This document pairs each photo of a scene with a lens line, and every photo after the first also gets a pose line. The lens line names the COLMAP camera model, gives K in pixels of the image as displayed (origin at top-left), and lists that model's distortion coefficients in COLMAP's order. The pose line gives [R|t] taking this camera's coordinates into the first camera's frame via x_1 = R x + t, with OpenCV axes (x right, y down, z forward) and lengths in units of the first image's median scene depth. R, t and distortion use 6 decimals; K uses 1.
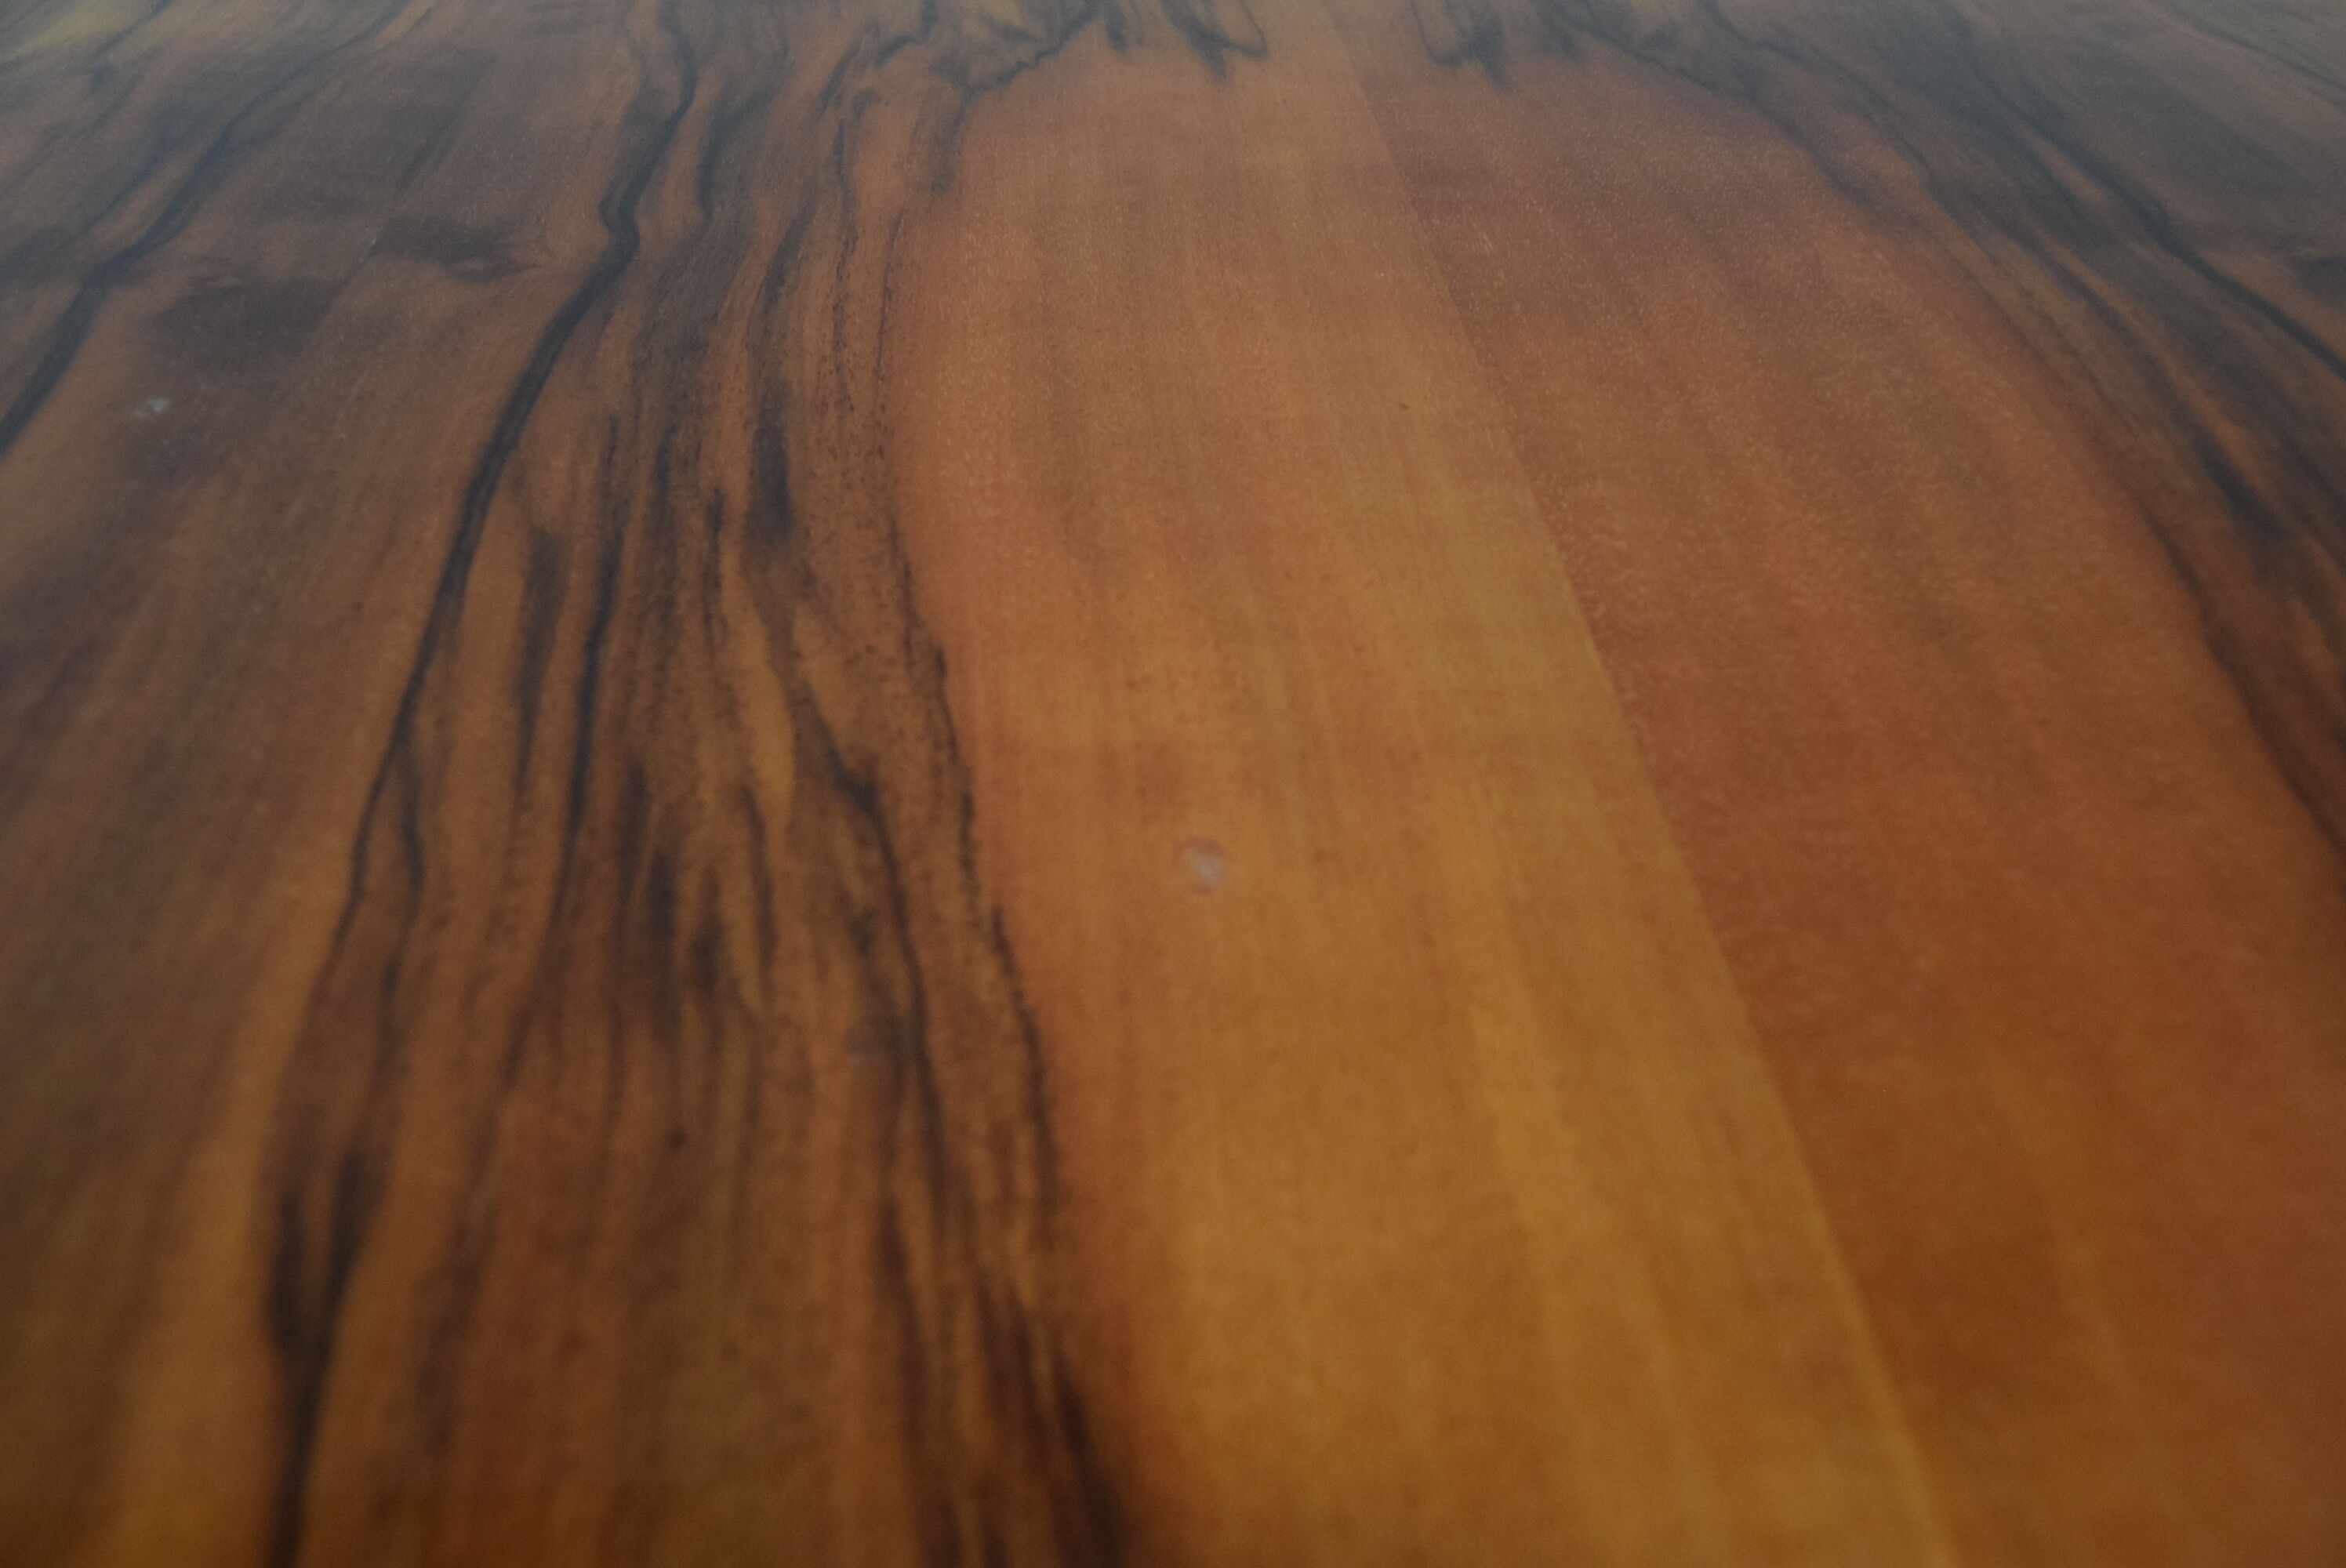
lens RADIAL K [[1820.8, 0, 1164.1], [0, 1820.8, 769.1], [0, 0, 1]] dist [-0.092075, 0.028721]
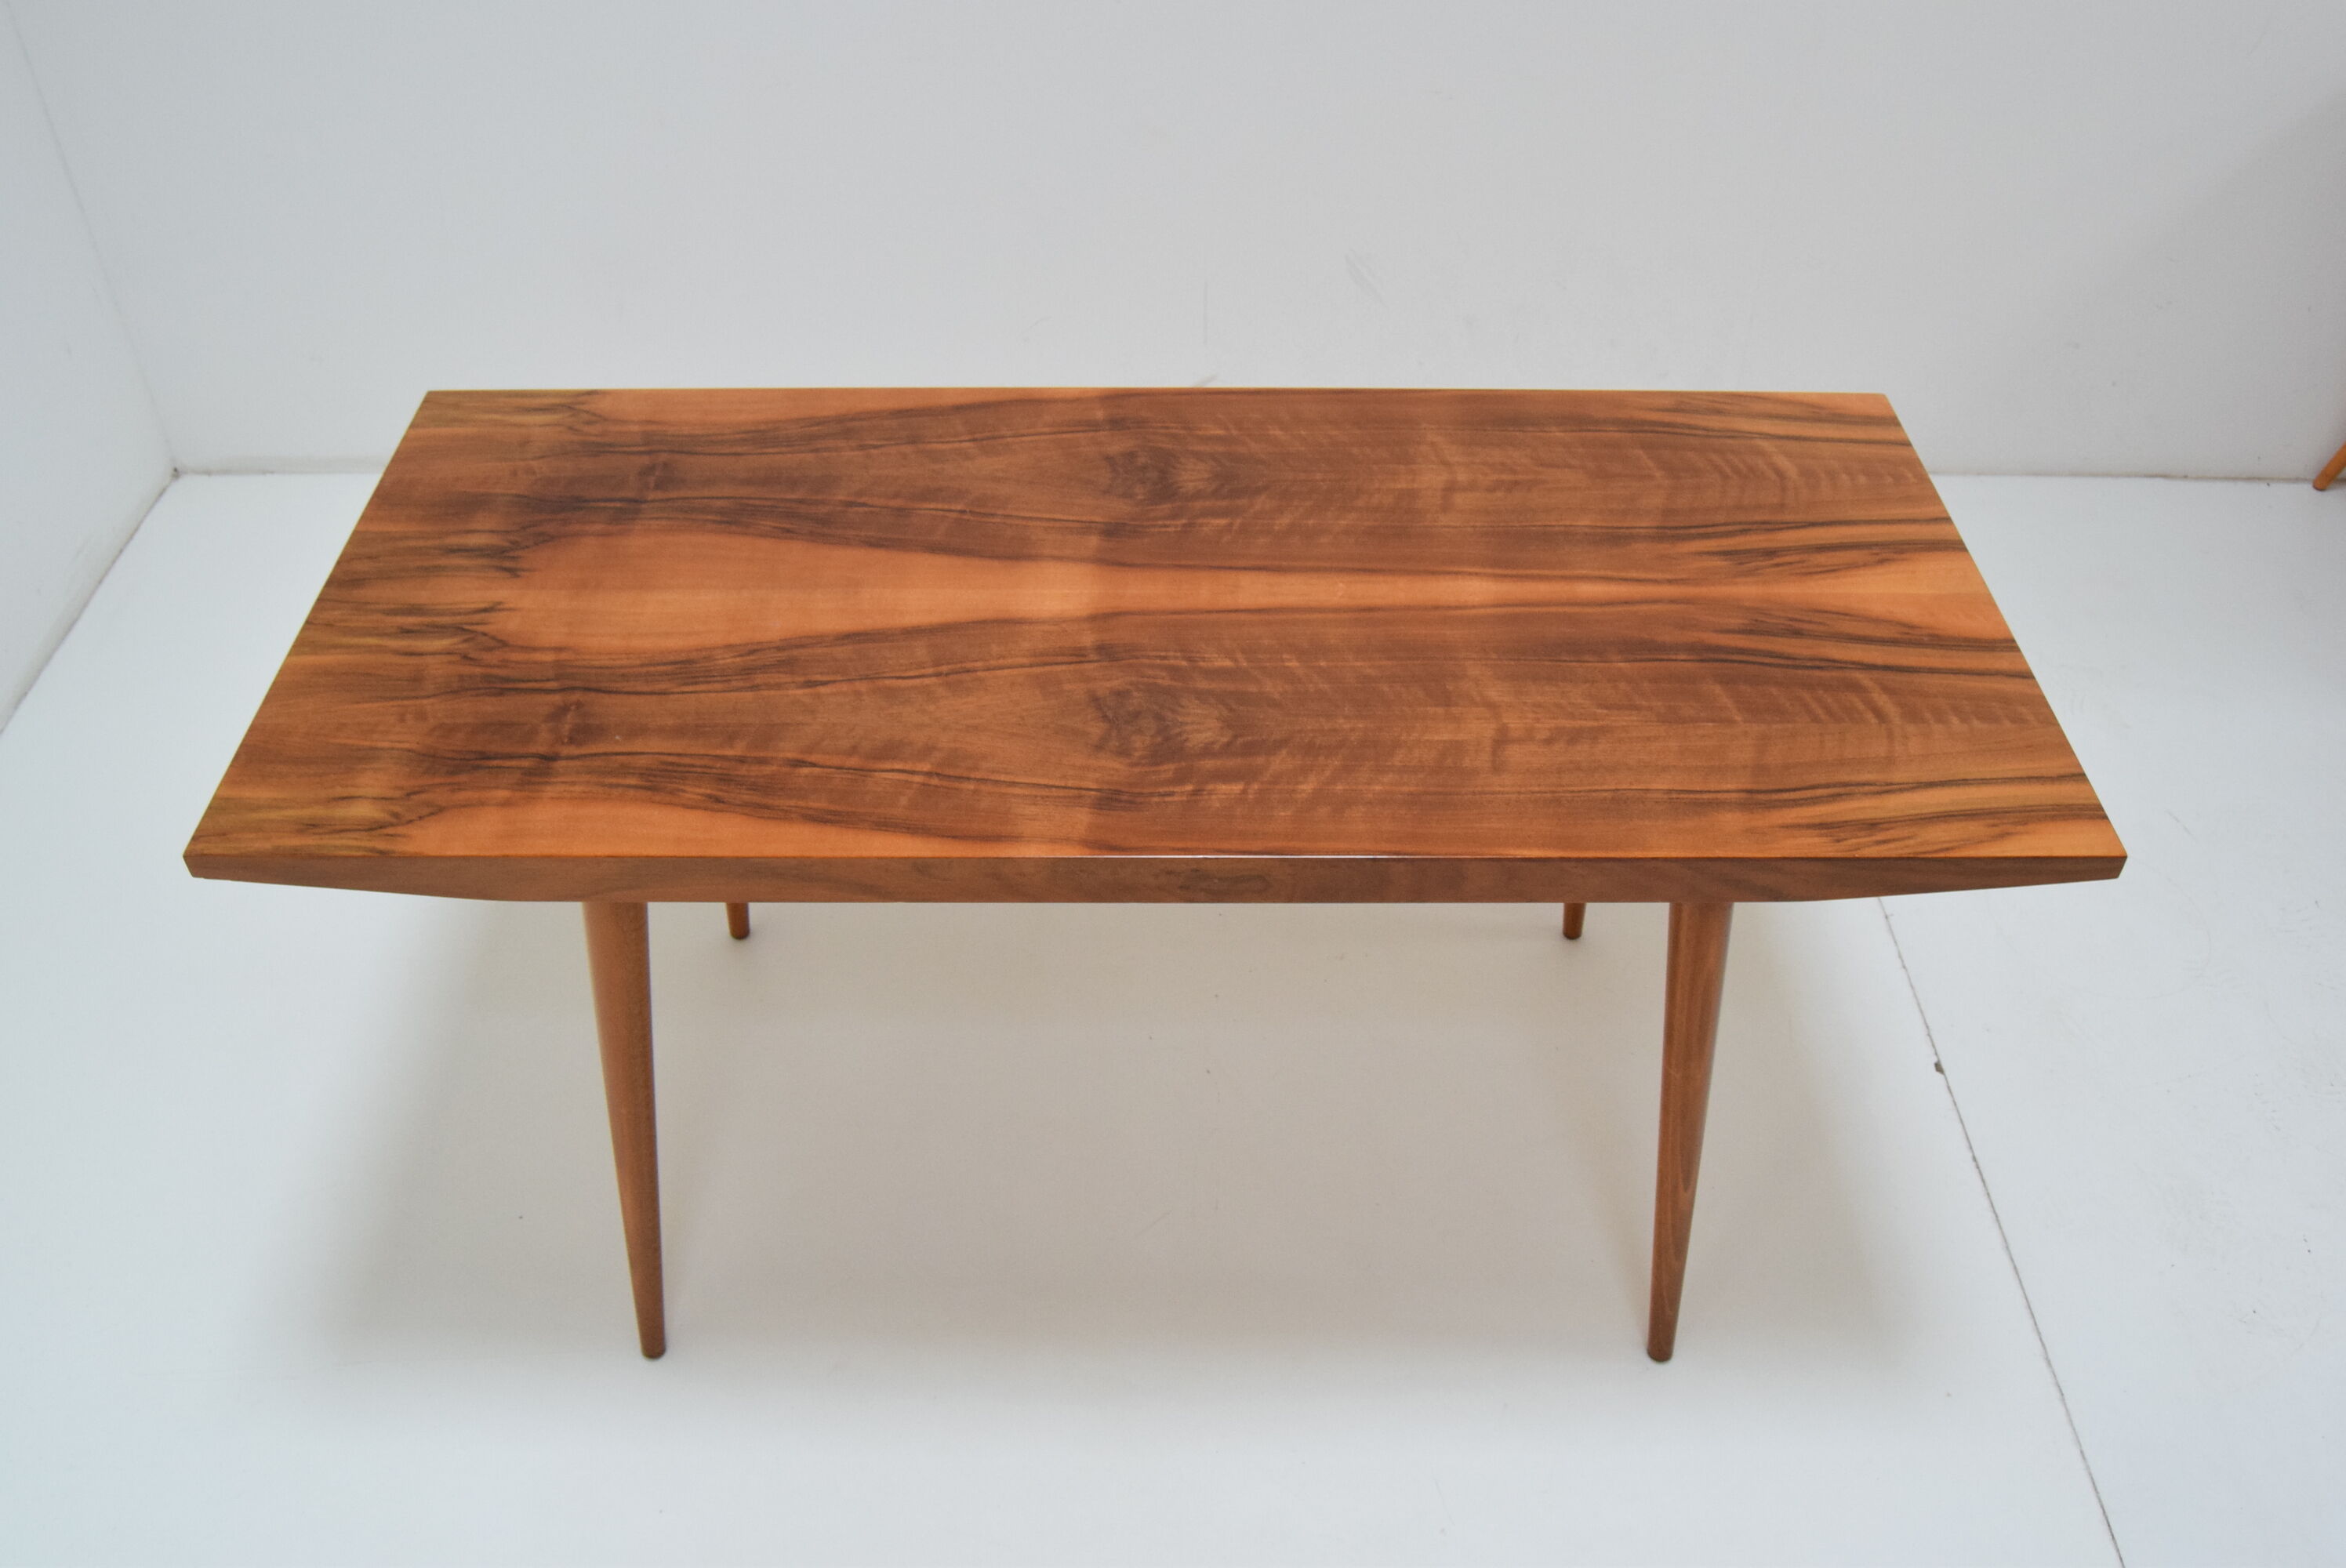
lens RADIAL K [[1964.0, 0, 1165.6], [0, 1964.0, 788.6], [0, 0, 1]] dist [-0.077737, 0.000202]
pose [[0.062456, -0.675620, 0.734600, -4.607919], [0.646065, 0.588384, 0.486215, -1.796627], [-0.760723, 0.444232, 0.473242, -2.801691]]
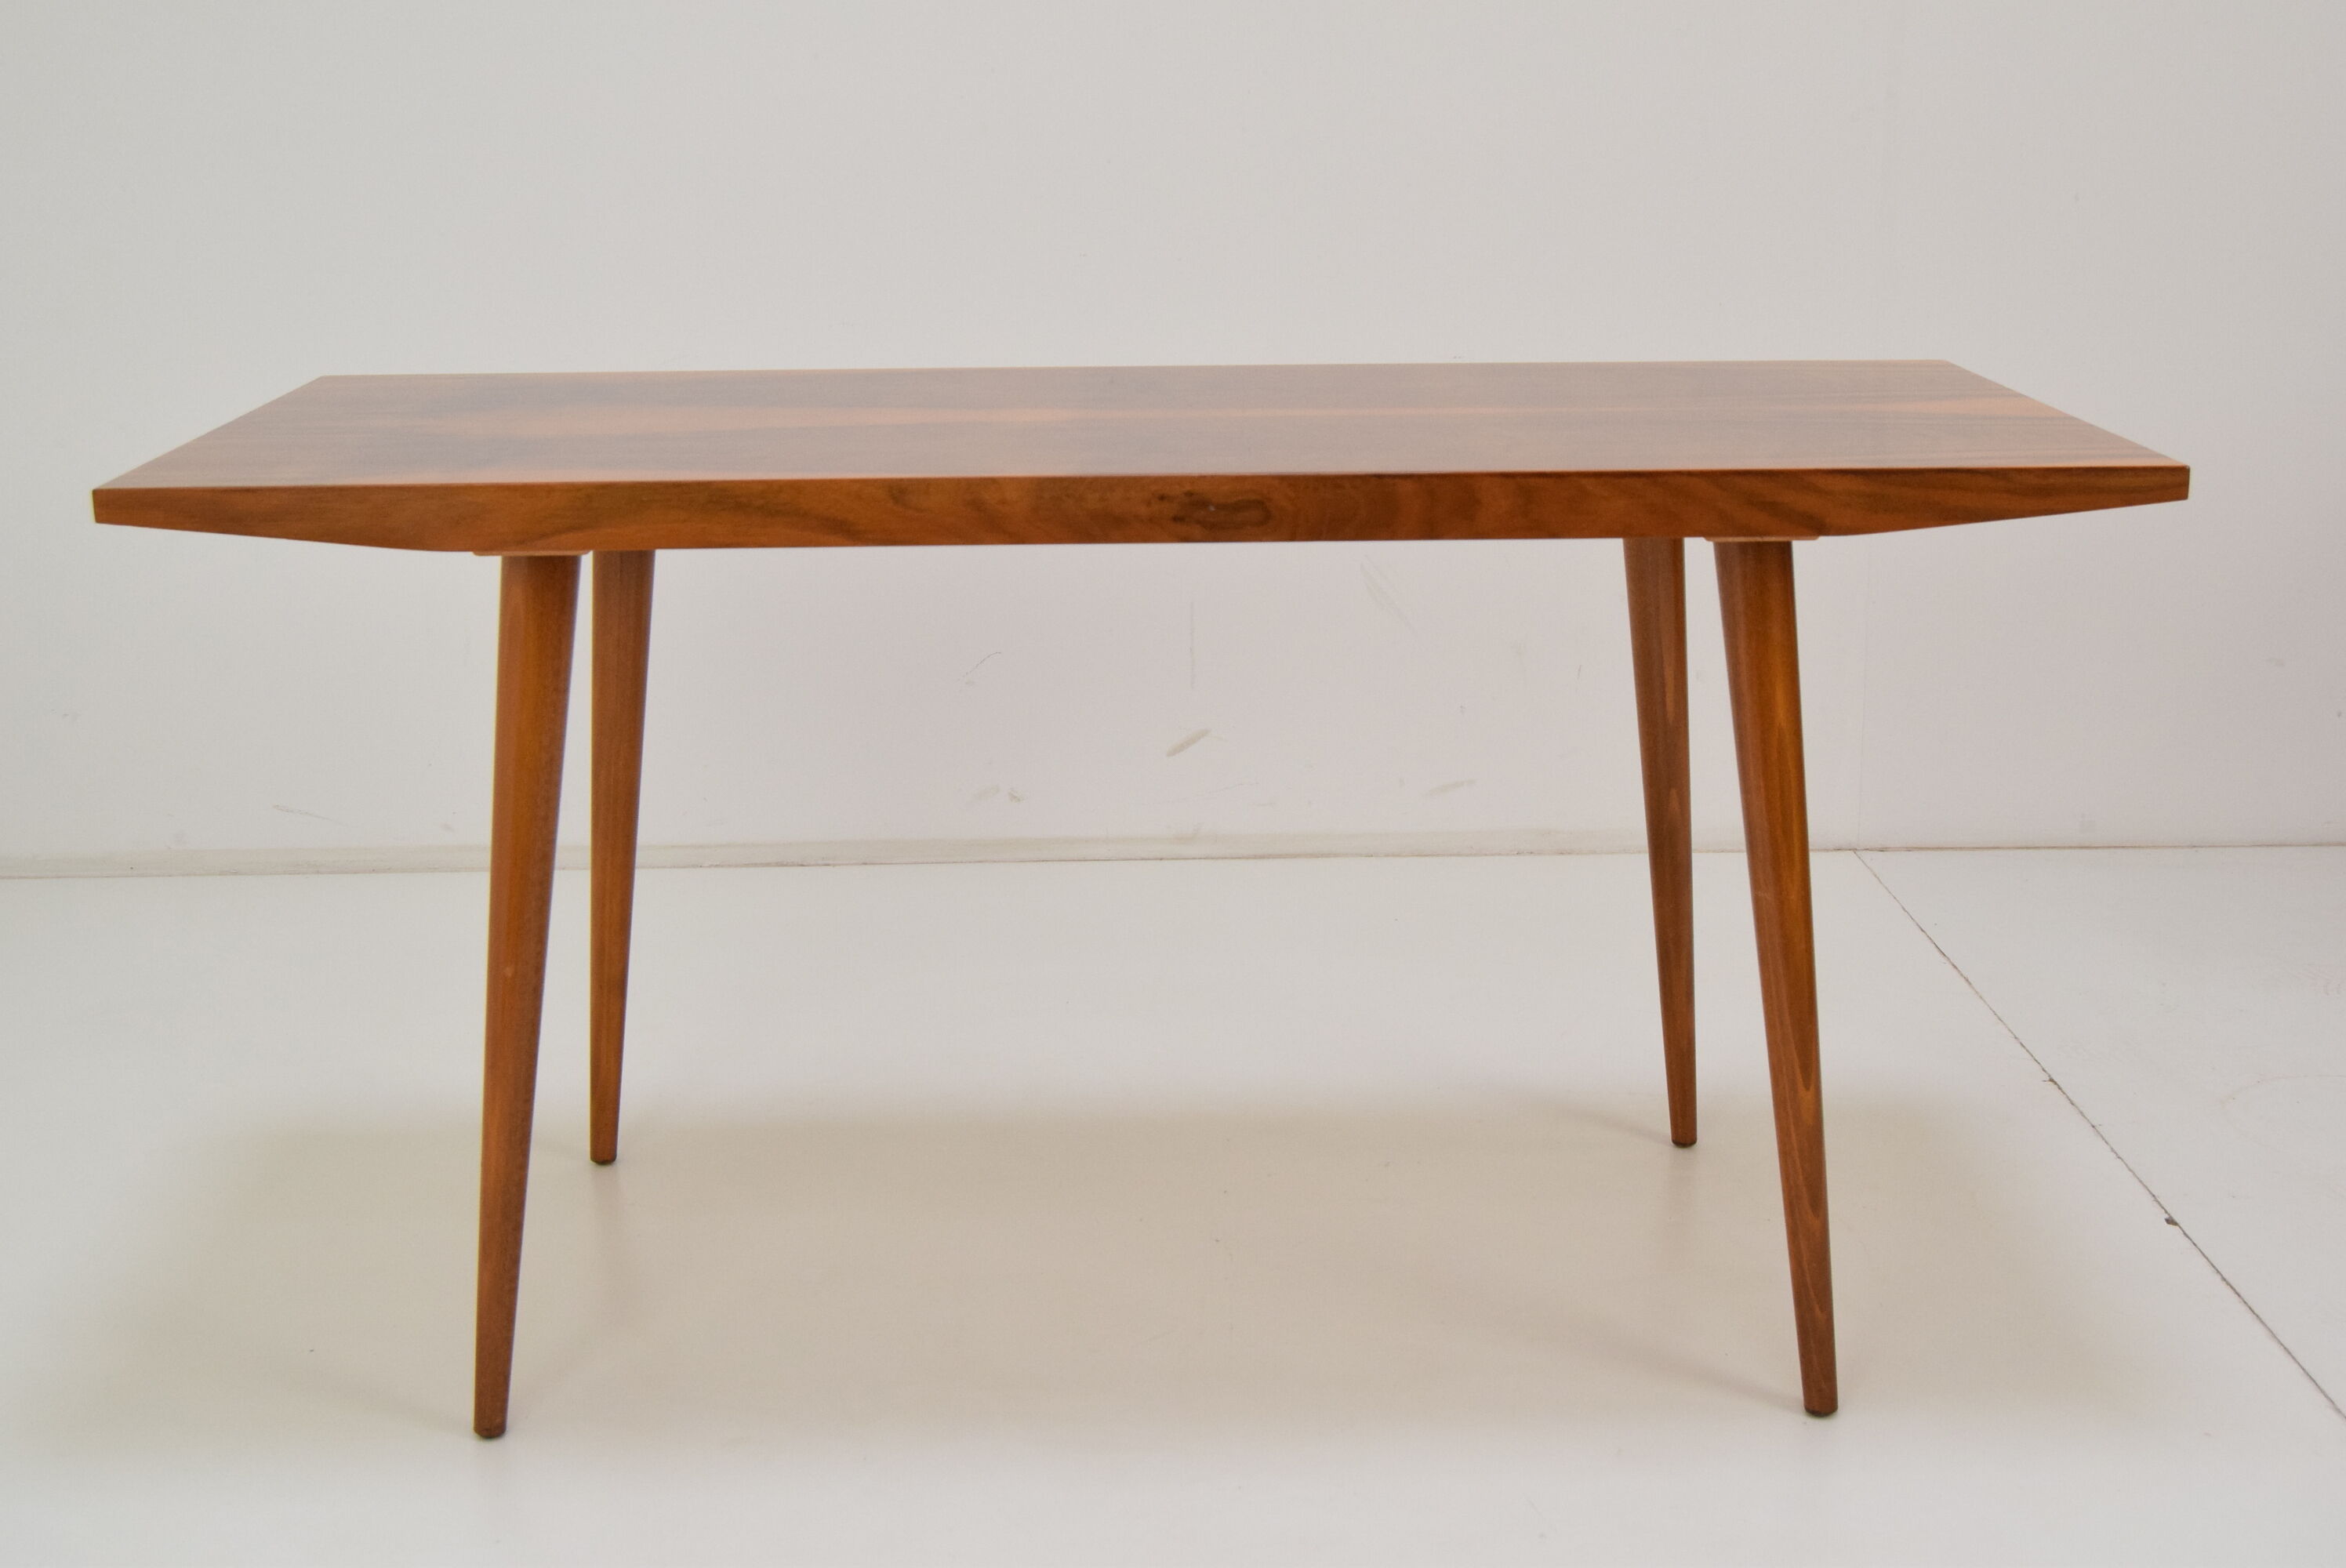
lens RADIAL K [[3141.5, 0, 1188.5], [0, 3141.5, 789.8], [0, 0, 1]] dist [-0.047861, 0.000000]
pose [[0.039095, -0.256698, 0.965701, -8.653775], [0.654288, 0.737023, 0.169425, 0.135972], [-0.755234, 0.625223, 0.196769, -1.371455]]
